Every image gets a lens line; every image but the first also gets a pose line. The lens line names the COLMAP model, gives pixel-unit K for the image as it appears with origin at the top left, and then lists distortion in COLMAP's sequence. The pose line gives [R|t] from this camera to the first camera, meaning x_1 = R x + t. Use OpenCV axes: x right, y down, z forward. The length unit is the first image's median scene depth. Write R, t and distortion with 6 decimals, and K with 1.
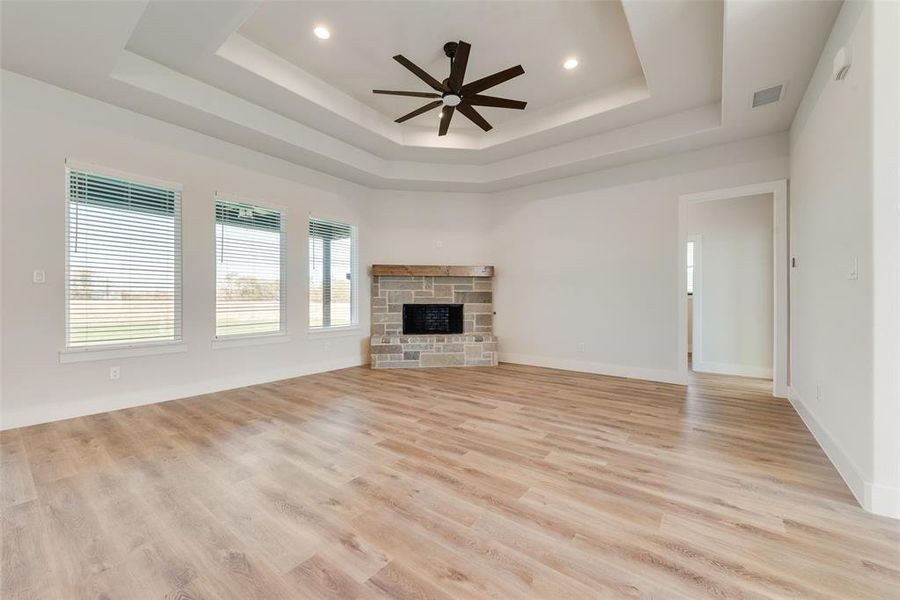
lens RADIAL K [[349.6, 0, 447.9], [0, 349.6, 298.6], [0, 0, 1]] dist [0.010143, -0.000442]
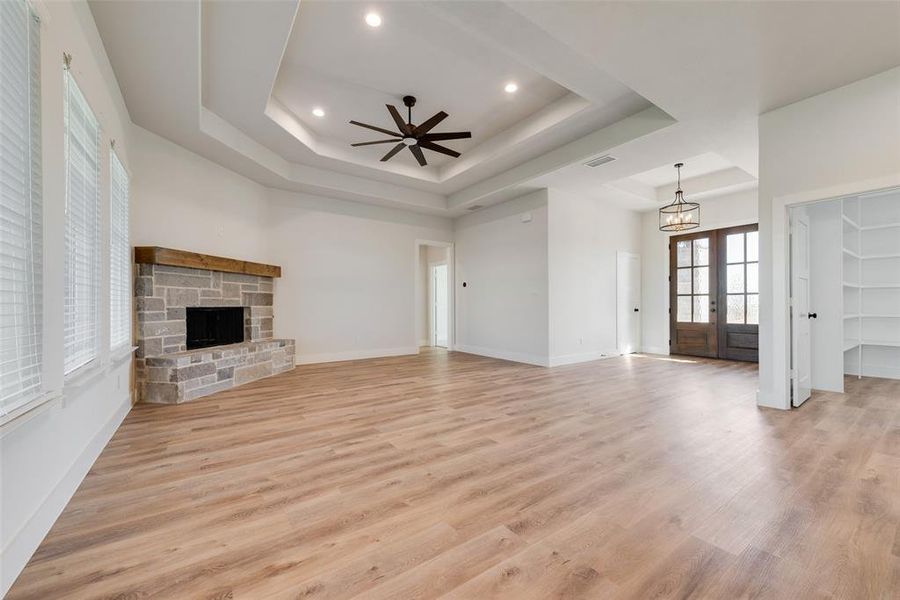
lens RADIAL K [[349.6, 0, 447.9], [0, 349.6, 298.6], [0, 0, 1]] dist [0.010143, -0.000442]
pose [[0.303168, 0.015266, 0.952815, -0.780258], [0.003826, 0.999844, -0.017237, 0.014545], [-0.952930, 0.008872, 0.303062, 0.336021]]
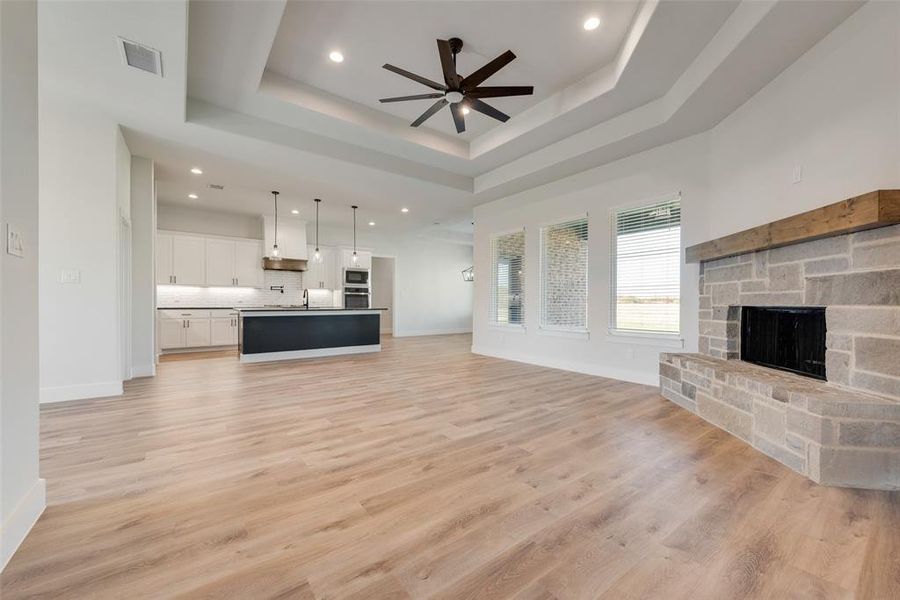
lens RADIAL K [[355.5, 0, 449.5], [0, 355.5, 303.8], [0, 0, 1]] dist [0.007876, -0.000208]
pose [[-0.269486, -0.001015, -0.963004, 0.679463], [-0.005679, 0.999984, 0.000536, 0.016825], [0.962988, 0.005613, -0.269488, 0.862879]]
